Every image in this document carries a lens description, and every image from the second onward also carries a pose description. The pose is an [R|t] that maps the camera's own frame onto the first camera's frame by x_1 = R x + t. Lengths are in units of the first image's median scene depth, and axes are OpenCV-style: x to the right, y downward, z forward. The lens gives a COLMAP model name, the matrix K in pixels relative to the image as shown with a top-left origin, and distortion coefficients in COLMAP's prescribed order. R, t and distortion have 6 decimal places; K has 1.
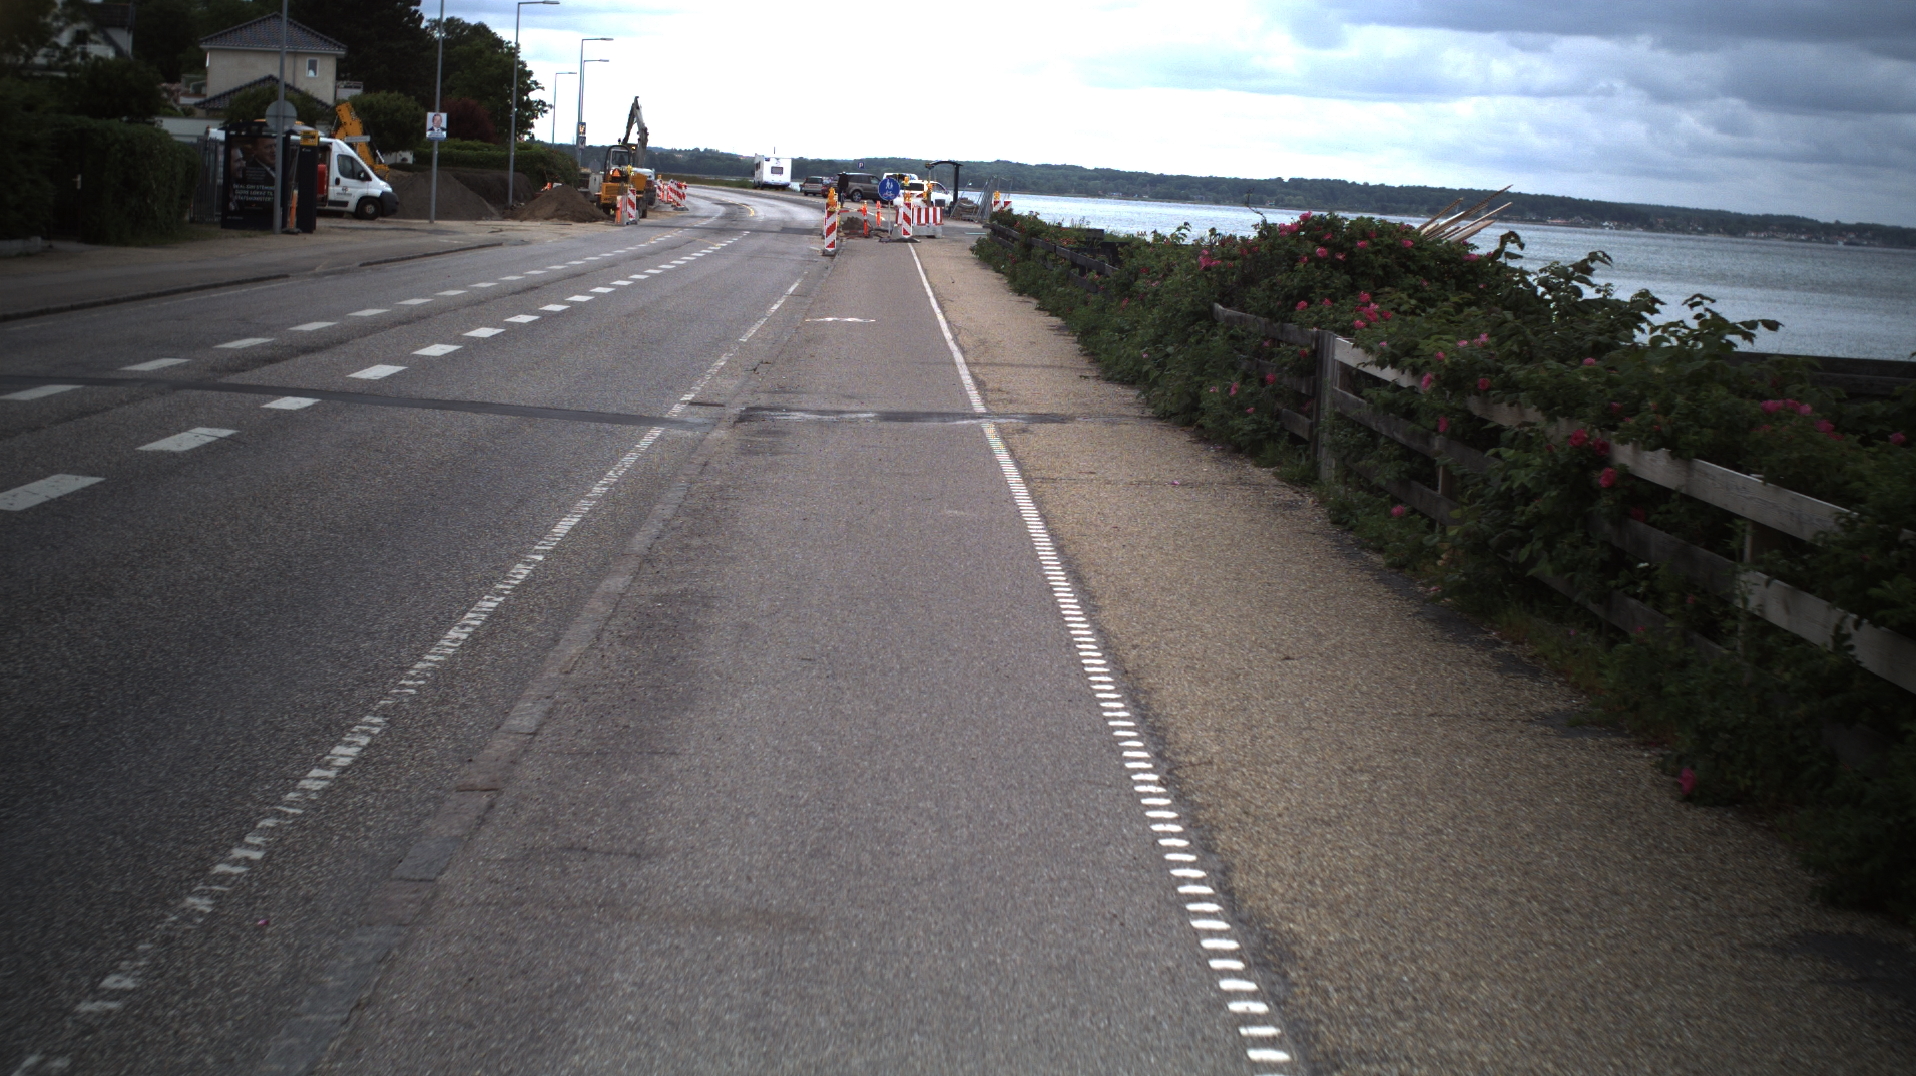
lens RADIAL K [[3294.5, 0, 958.0], [0, 3294.5, 538.0], [0, 0, 1]] dist [-0.290229, 0.358463]
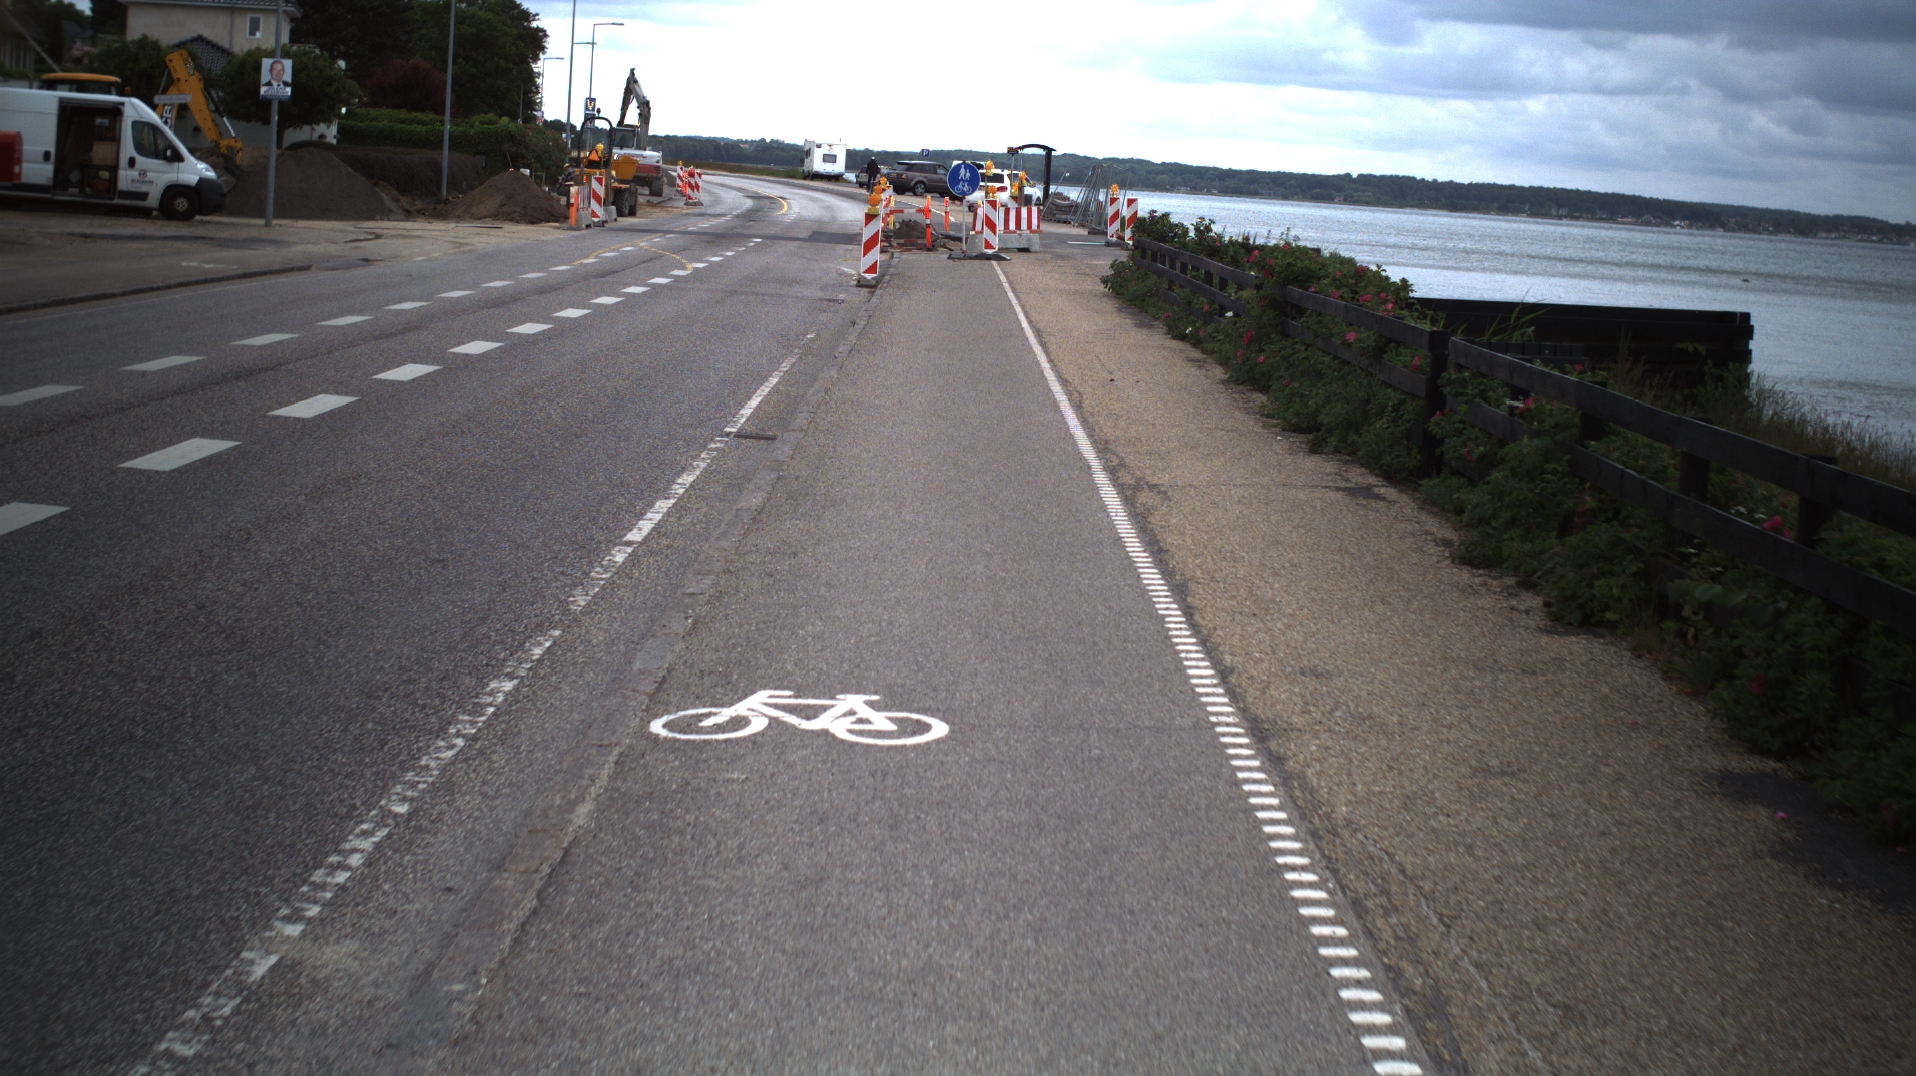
lens RADIAL K [[3294.5, 0, 958.0], [0, 3294.5, 538.0], [0, 0, 1]] dist [-0.290229, 0.358463]
pose [[0.999769, 0.009951, -0.019073, -0.008190], [-0.009909, 0.999948, 0.002264, -0.032701], [0.019094, -0.002075, 0.999816, 0.311592]]
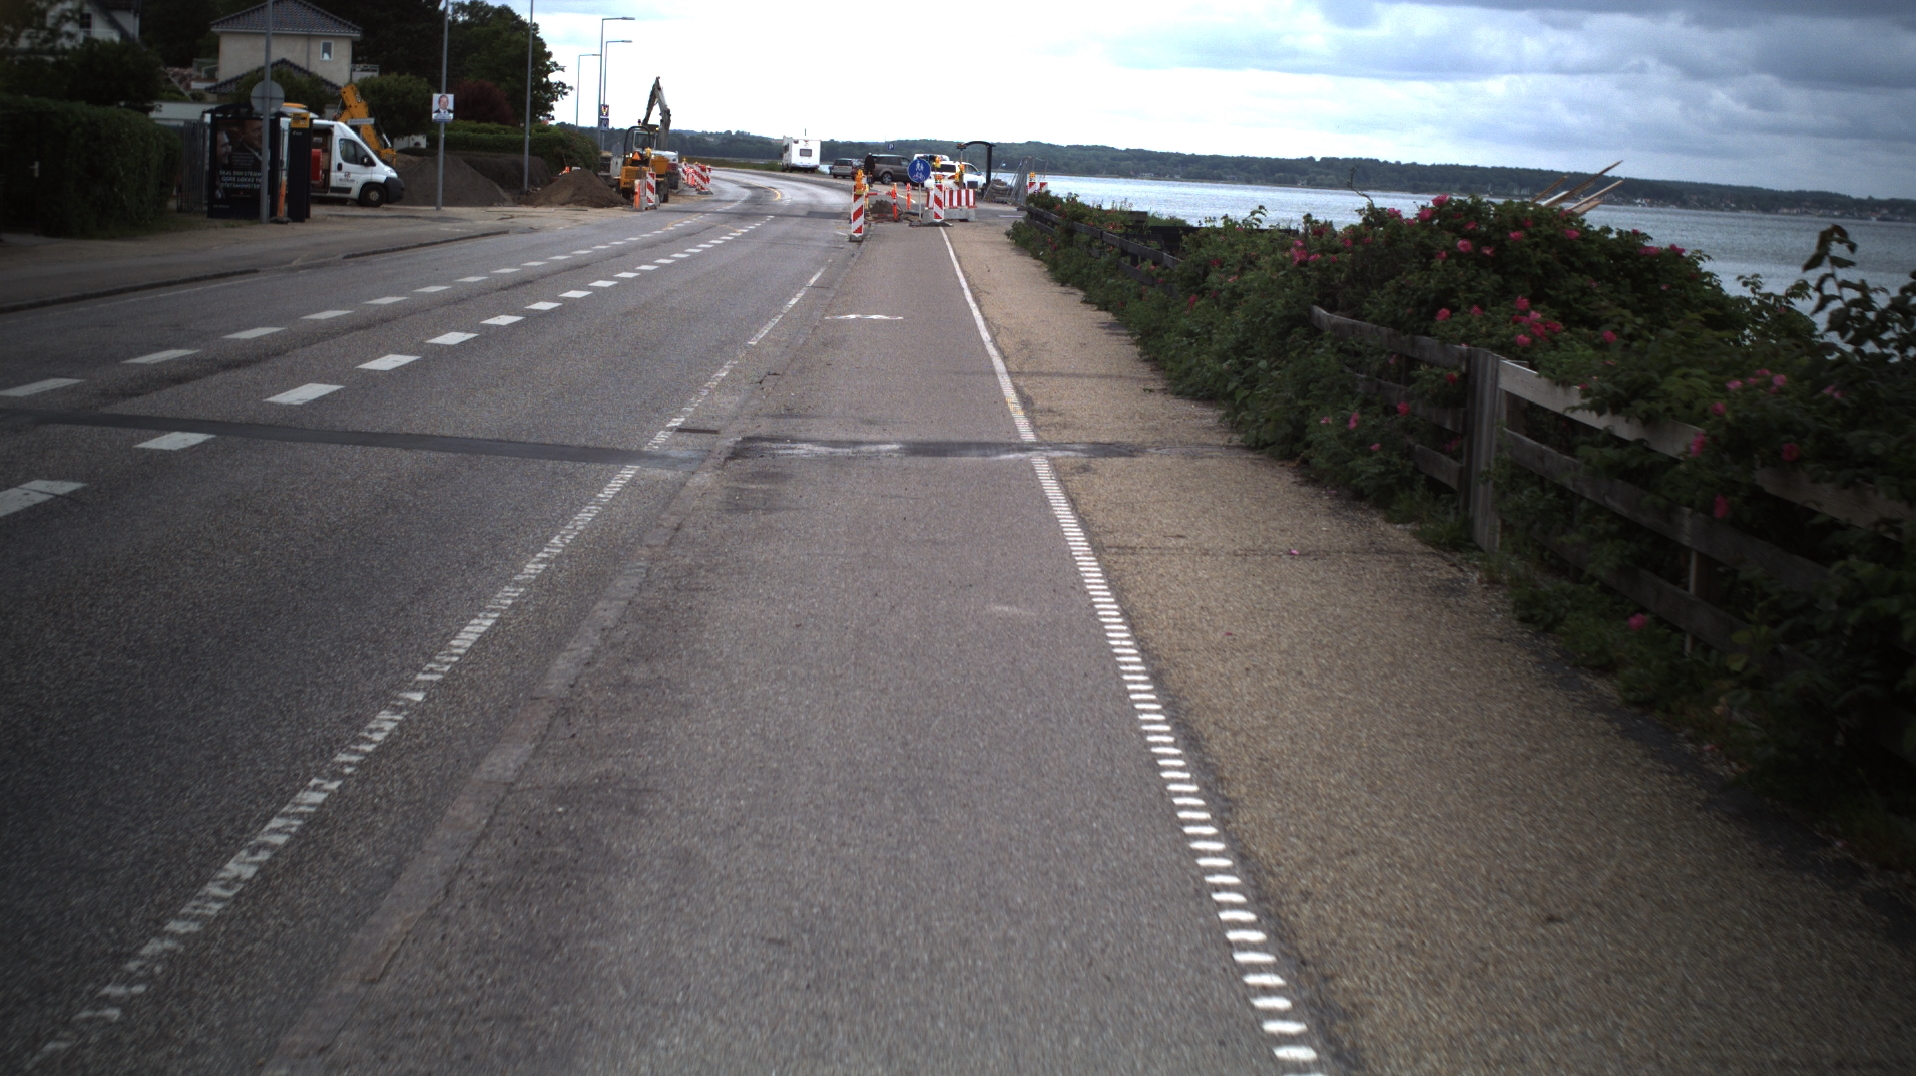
lens RADIAL K [[3294.5, 0, 958.0], [0, 3294.5, 538.0], [0, 0, 1]] dist [-0.290229, 0.358463]
pose [[0.999927, -0.006413, -0.010272, -0.000636], [0.006470, 0.999964, 0.005545, -0.004614], [0.010236, -0.005611, 0.999932, 0.044504]]
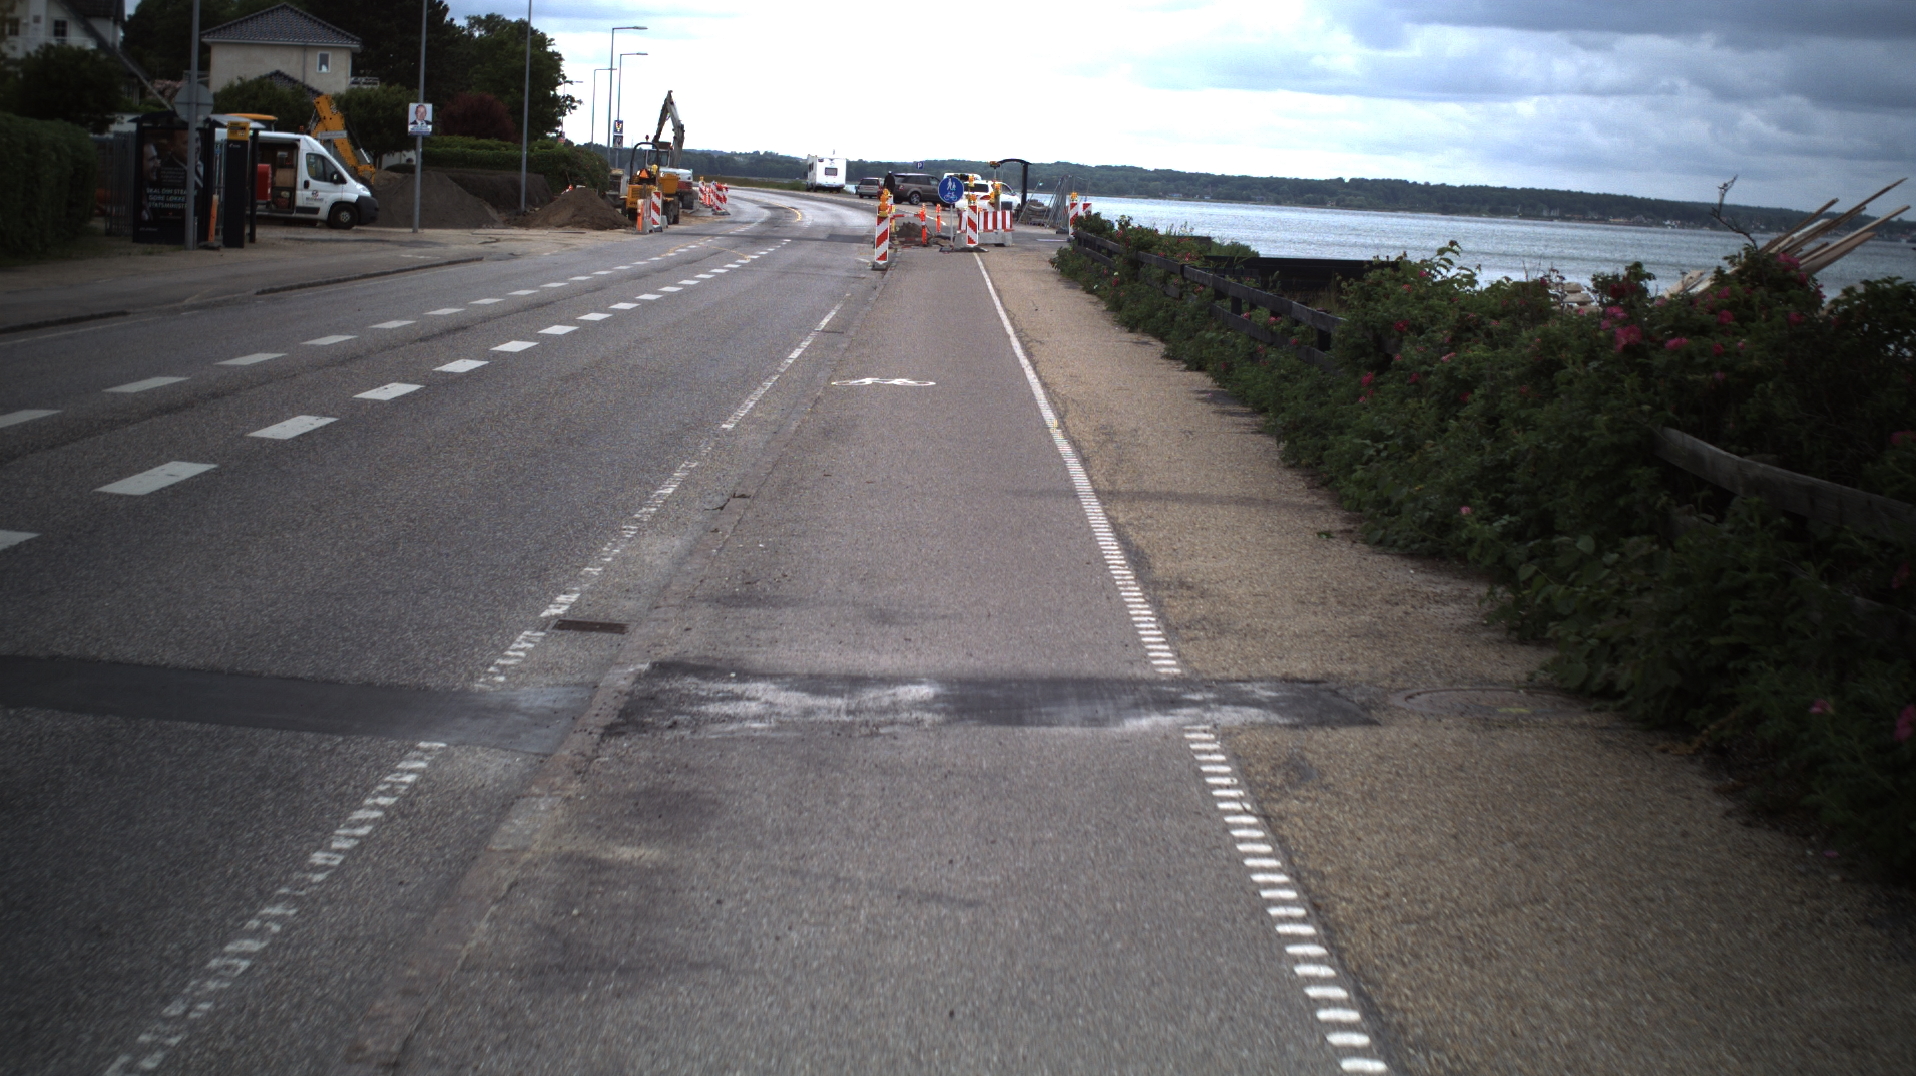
lens RADIAL K [[3294.5, 0, 958.0], [0, 3294.5, 538.0], [0, 0, 1]] dist [-0.290229, 0.358463]
pose [[0.999819, -0.003841, -0.018615, -0.003313], [0.003829, 0.999992, -0.000648, -0.013866], [0.018618, 0.000577, 0.999827, 0.133413]]
